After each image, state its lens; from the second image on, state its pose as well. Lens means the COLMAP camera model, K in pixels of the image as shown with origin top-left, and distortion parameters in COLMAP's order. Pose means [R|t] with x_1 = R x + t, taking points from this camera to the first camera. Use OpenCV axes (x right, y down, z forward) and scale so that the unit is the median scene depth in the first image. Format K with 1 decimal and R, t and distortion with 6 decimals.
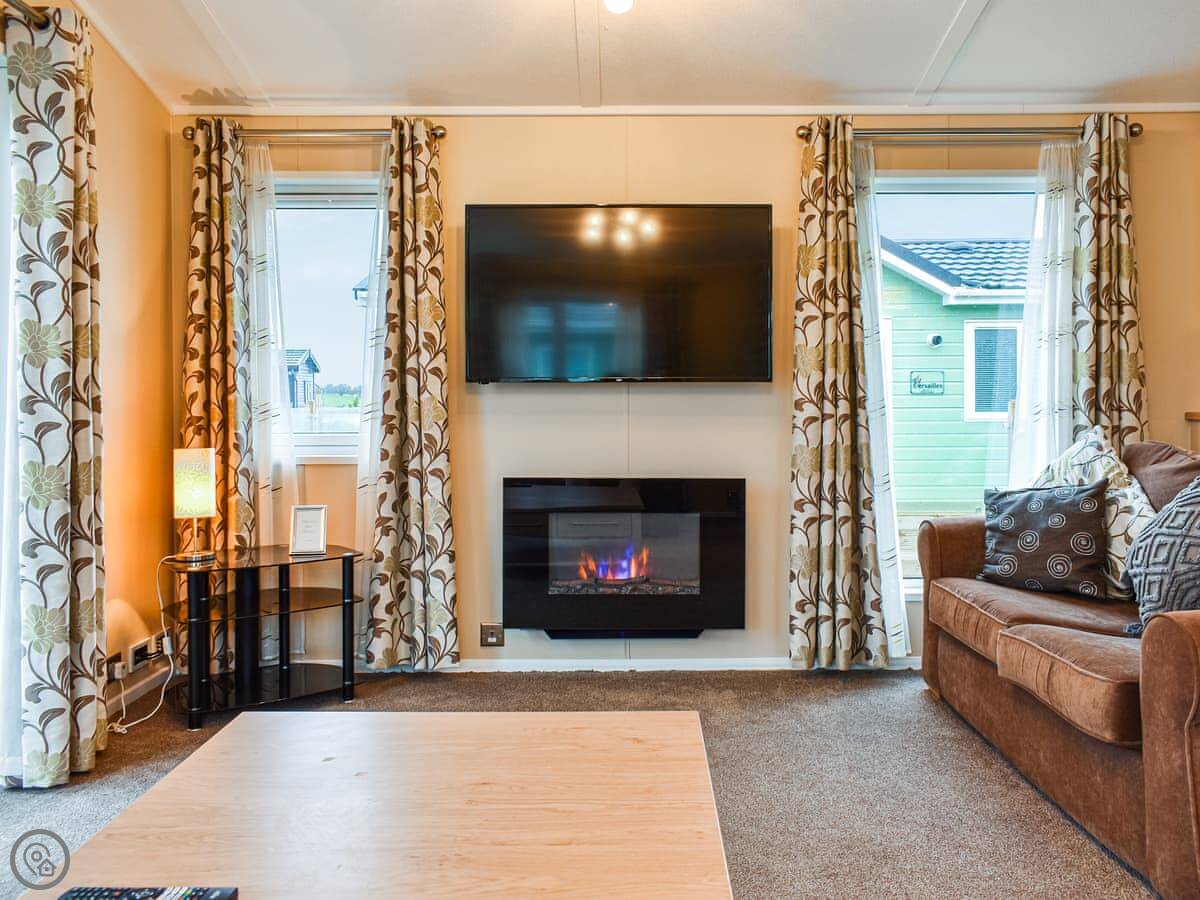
lens RADIAL K [[1048.0, 0, 650.8], [0, 1048.0, 416.3], [0, 0, 1]] dist [0.005686, 0.012444]
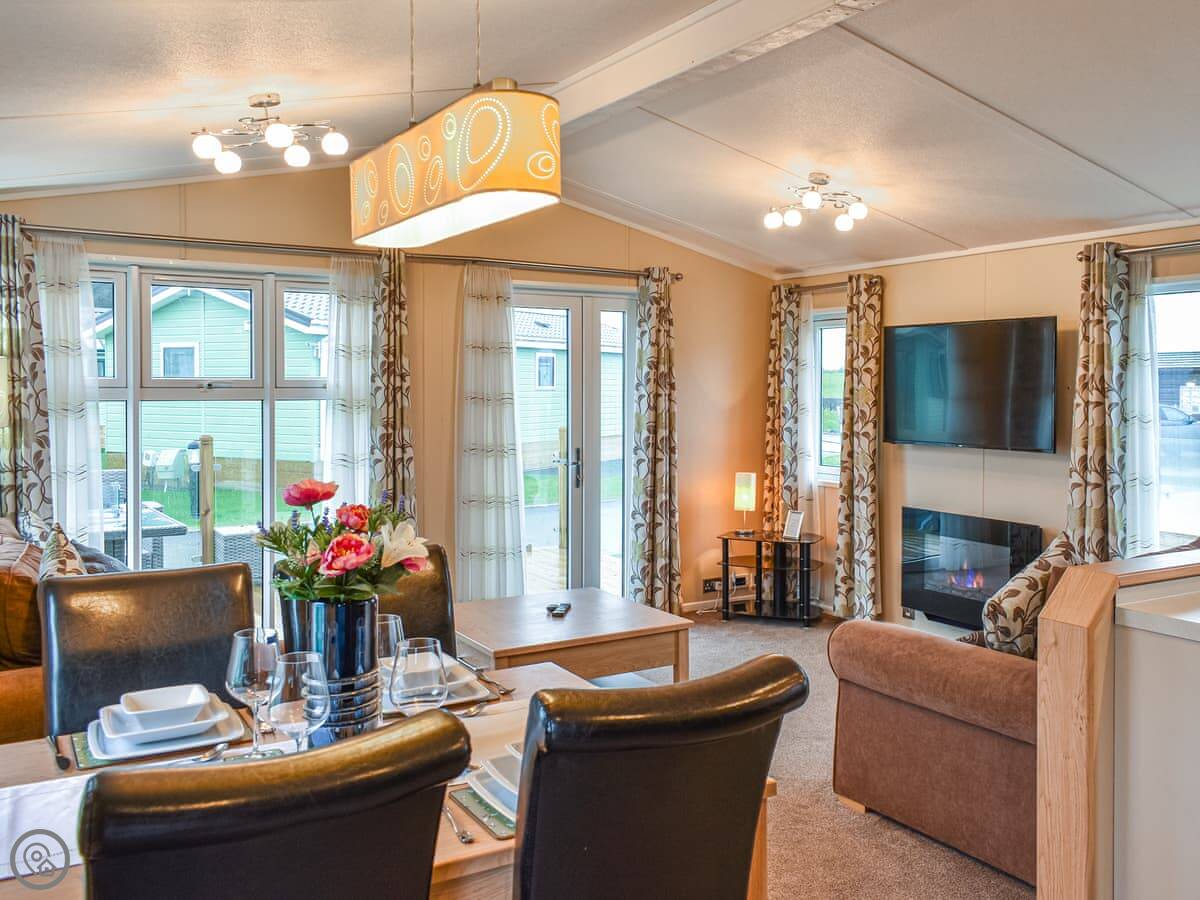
lens RADIAL K [[1048.0, 0, 601.0], [0, 1048.0, 445.8], [0, 0, 1]] dist [0.005686, 0.012444]
pose [[0.499696, 0.051412, -0.864674, 0.957088], [-0.021199, 0.998664, 0.047128, -0.091747], [0.865941, -0.005219, 0.500118, -0.128856]]
